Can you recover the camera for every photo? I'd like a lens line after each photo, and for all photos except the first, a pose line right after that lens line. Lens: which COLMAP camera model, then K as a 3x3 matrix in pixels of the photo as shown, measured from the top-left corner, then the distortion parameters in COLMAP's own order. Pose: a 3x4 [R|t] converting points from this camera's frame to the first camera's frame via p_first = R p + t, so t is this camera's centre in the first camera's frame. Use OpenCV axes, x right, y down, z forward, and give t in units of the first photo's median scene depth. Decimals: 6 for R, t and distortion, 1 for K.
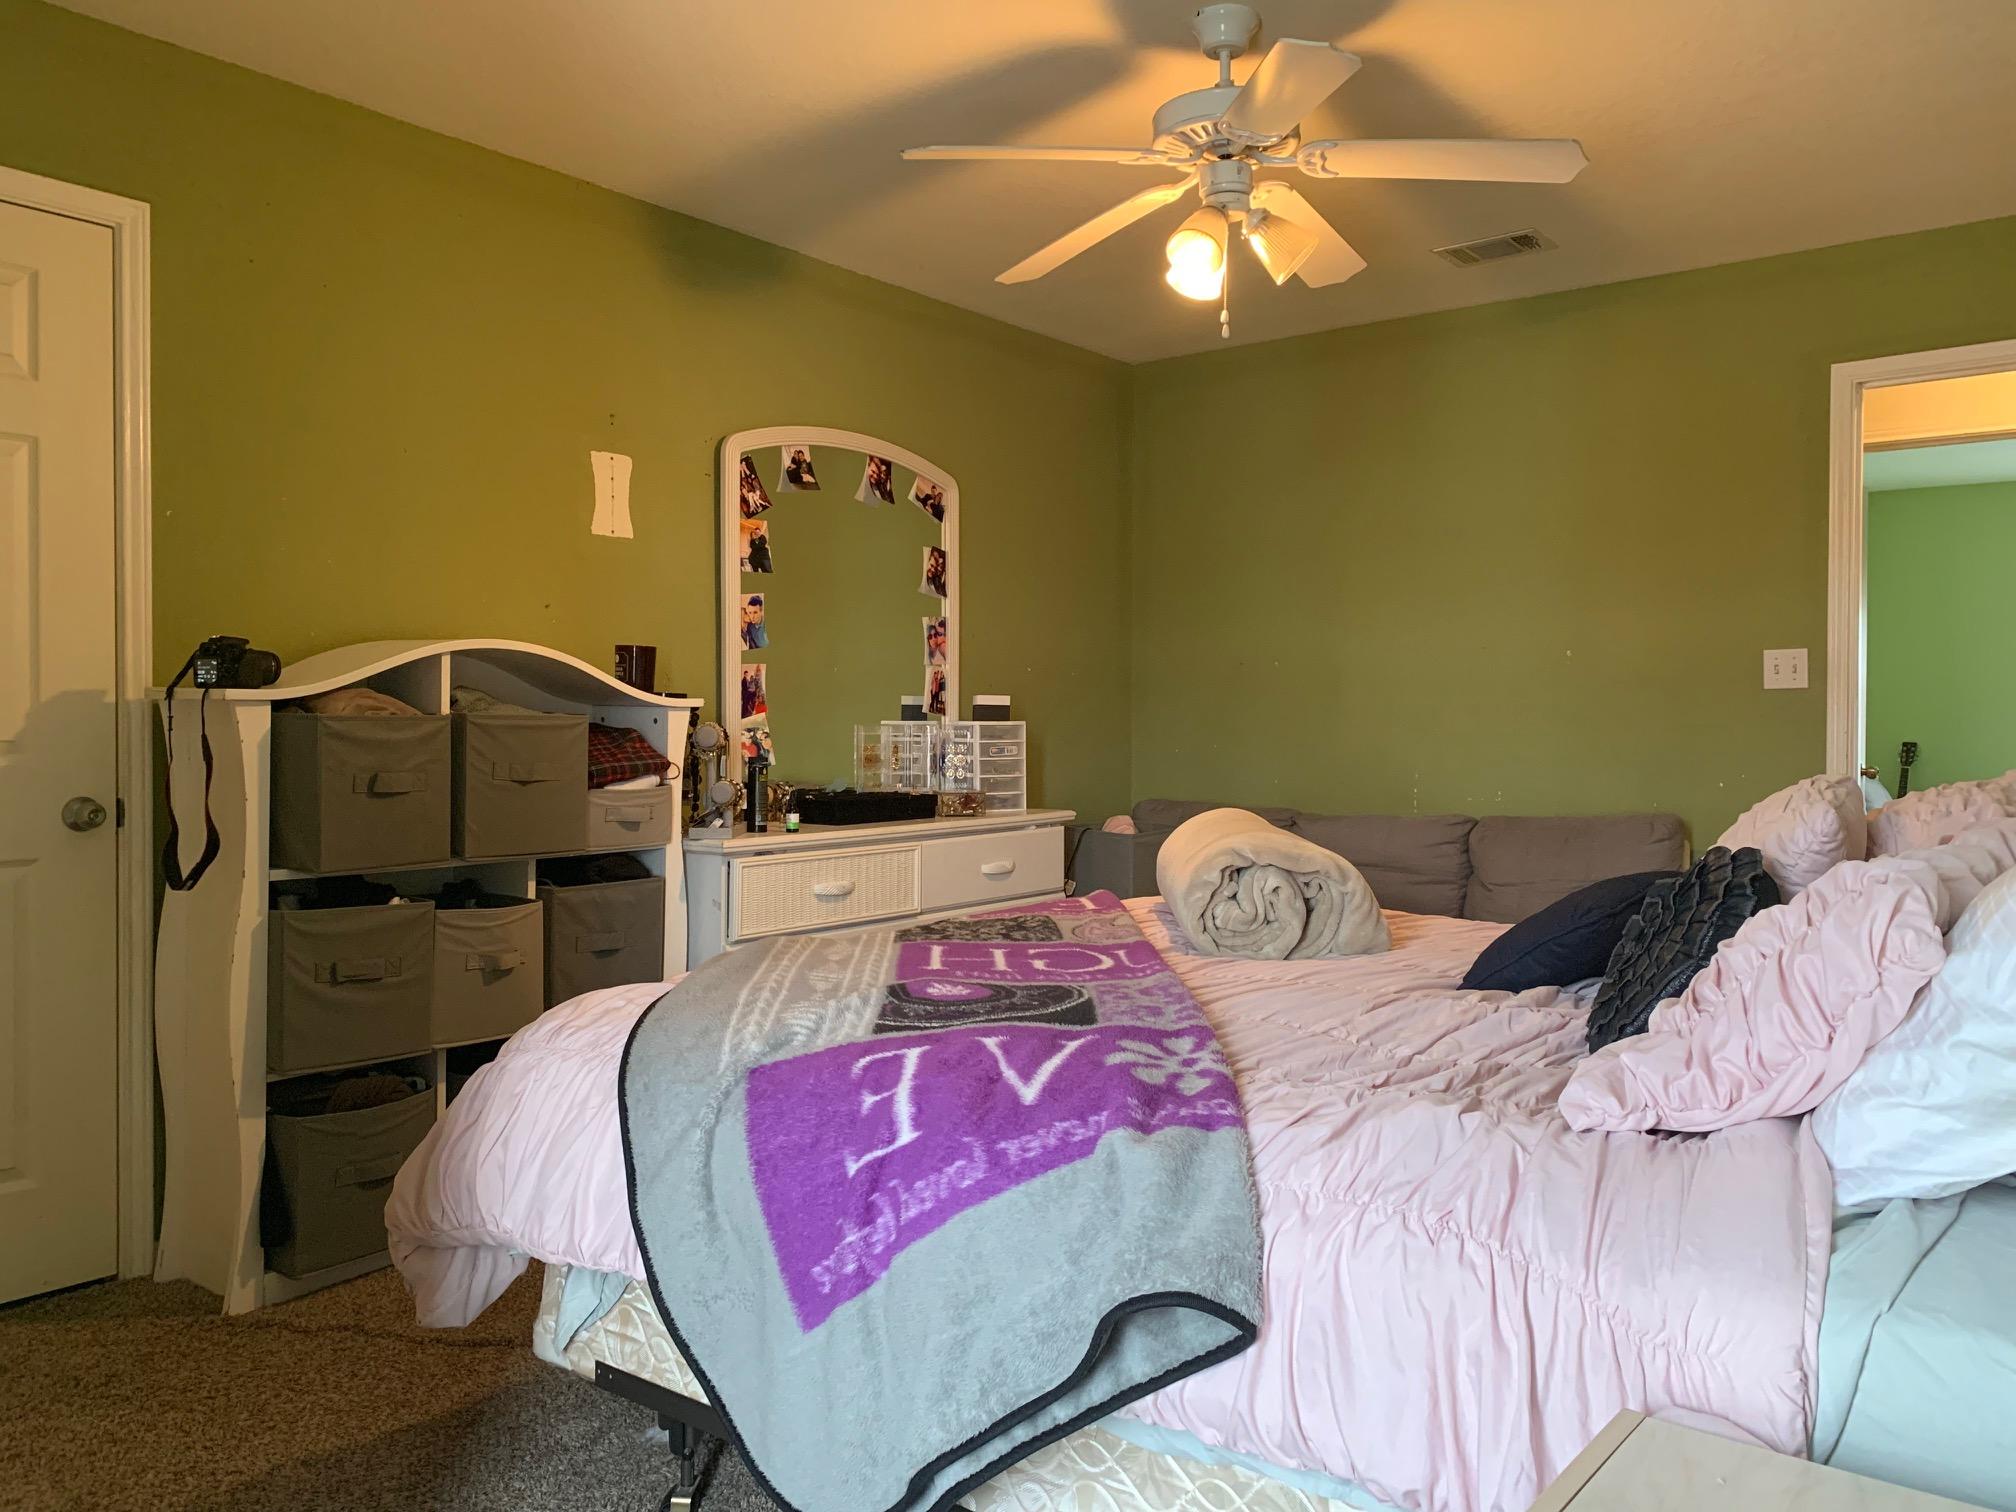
lens RADIAL K [[1523.1, 0, 1006.0], [0, 1523.1, 749.7], [0, 0, 1]] dist [0.044382, -0.036627]
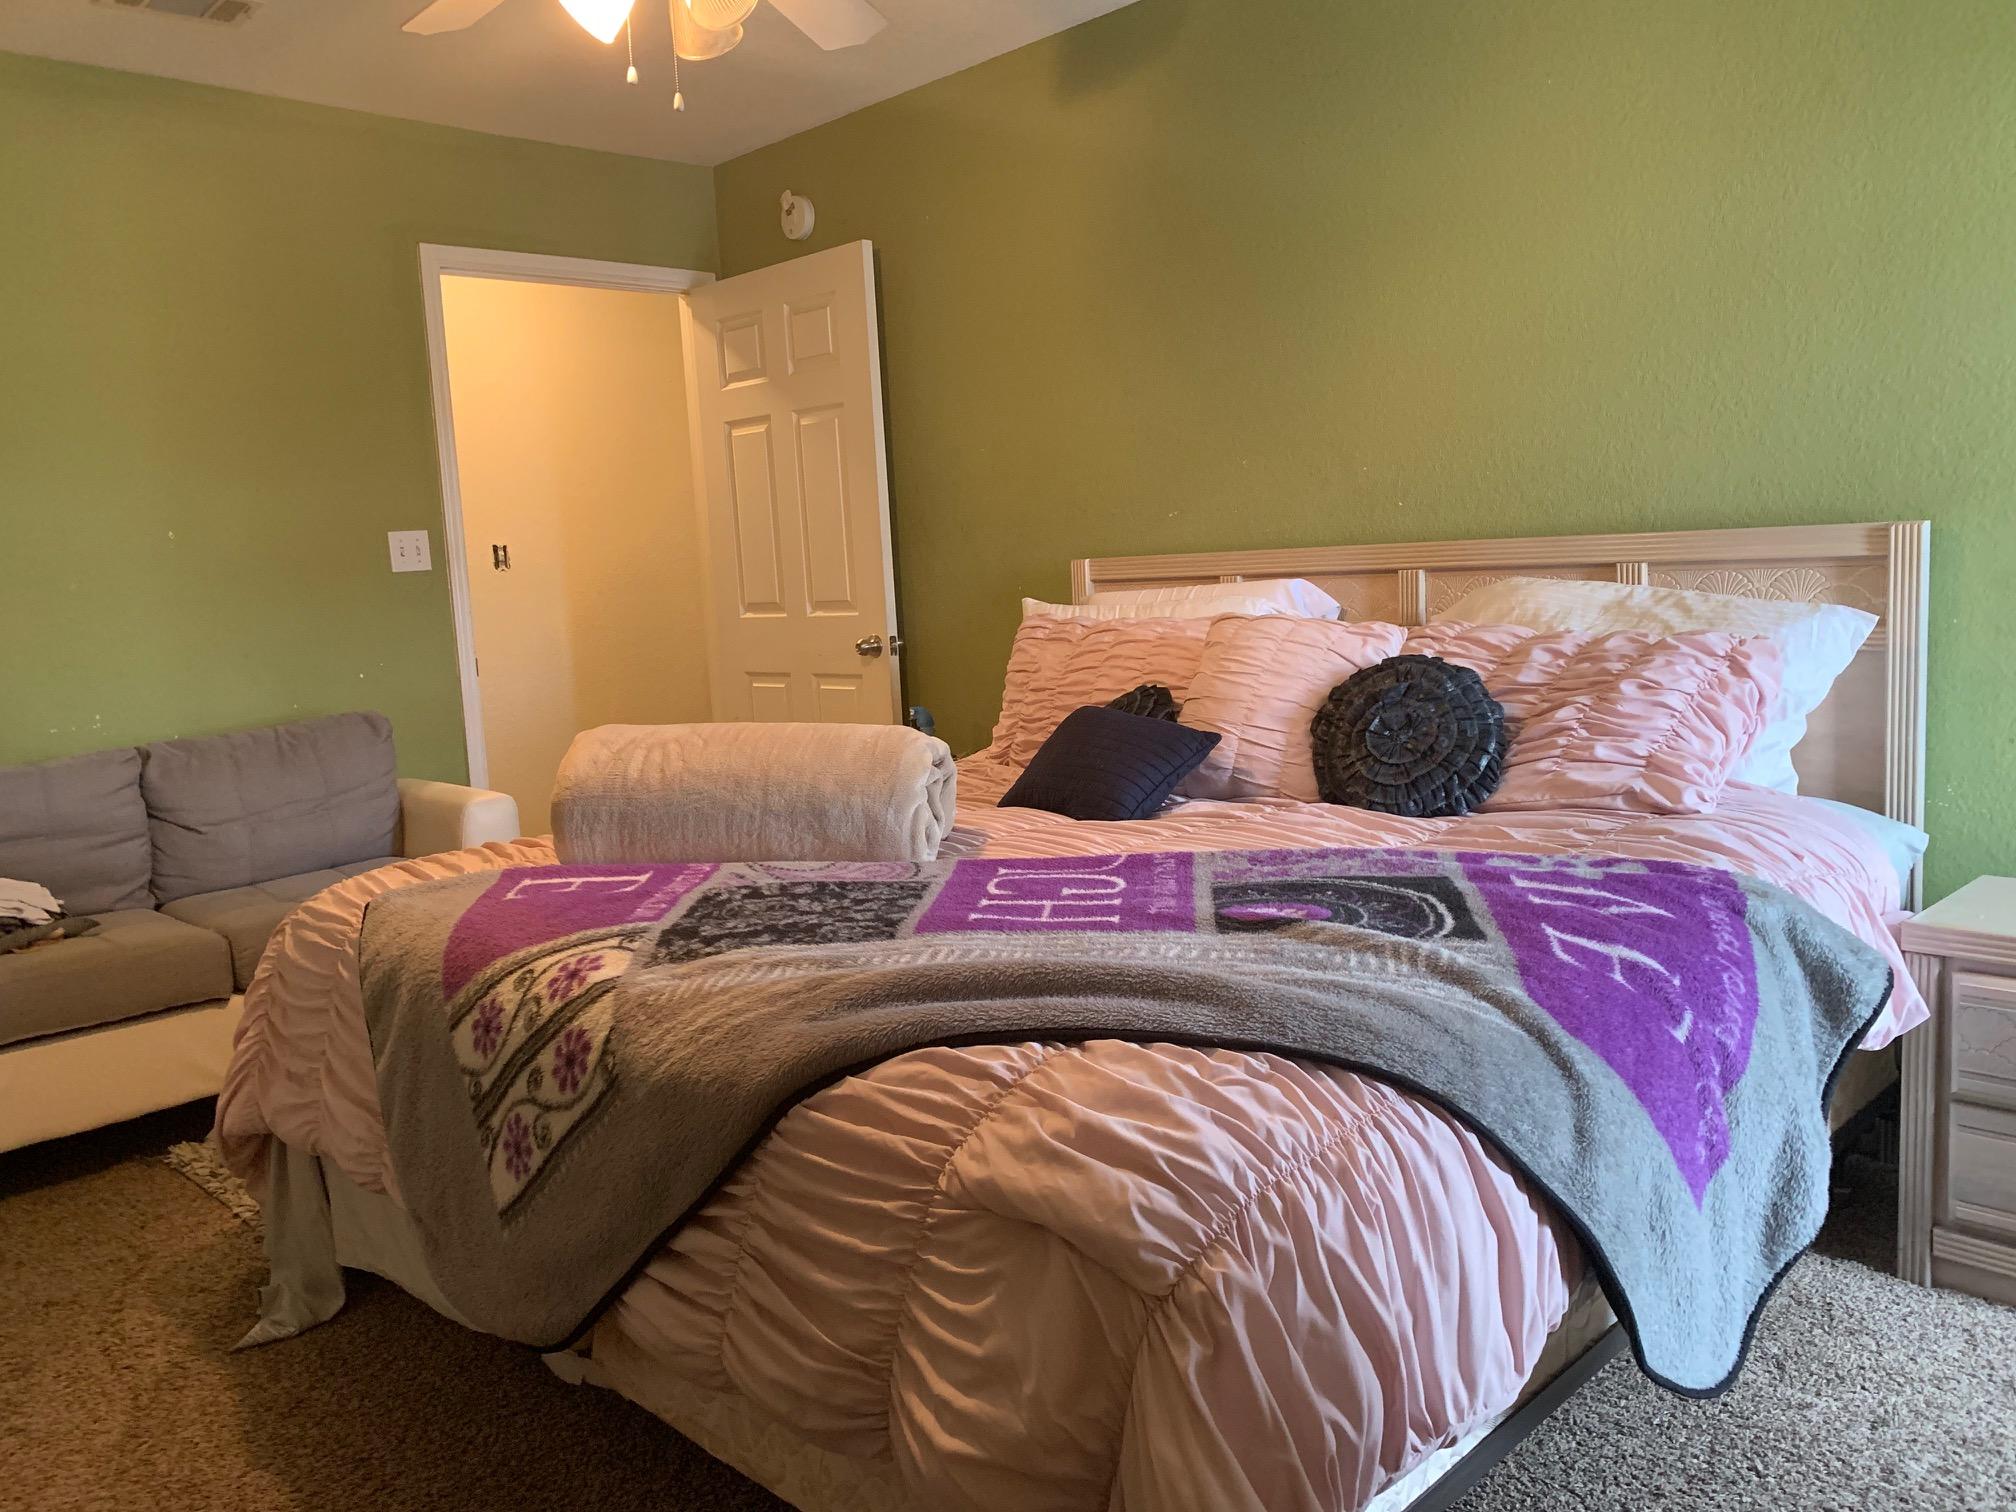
lens RADIAL K [[1523.1, 0, 1006.0], [0, 1523.1, 755.1], [0, 0, 1]] dist [0.044382, -0.036627]
pose [[0.116457, -0.134720, 0.984016, -0.428915], [0.067137, 0.989559, 0.127533, -0.023127], [-0.990924, 0.051212, 0.124286, 0.507958]]
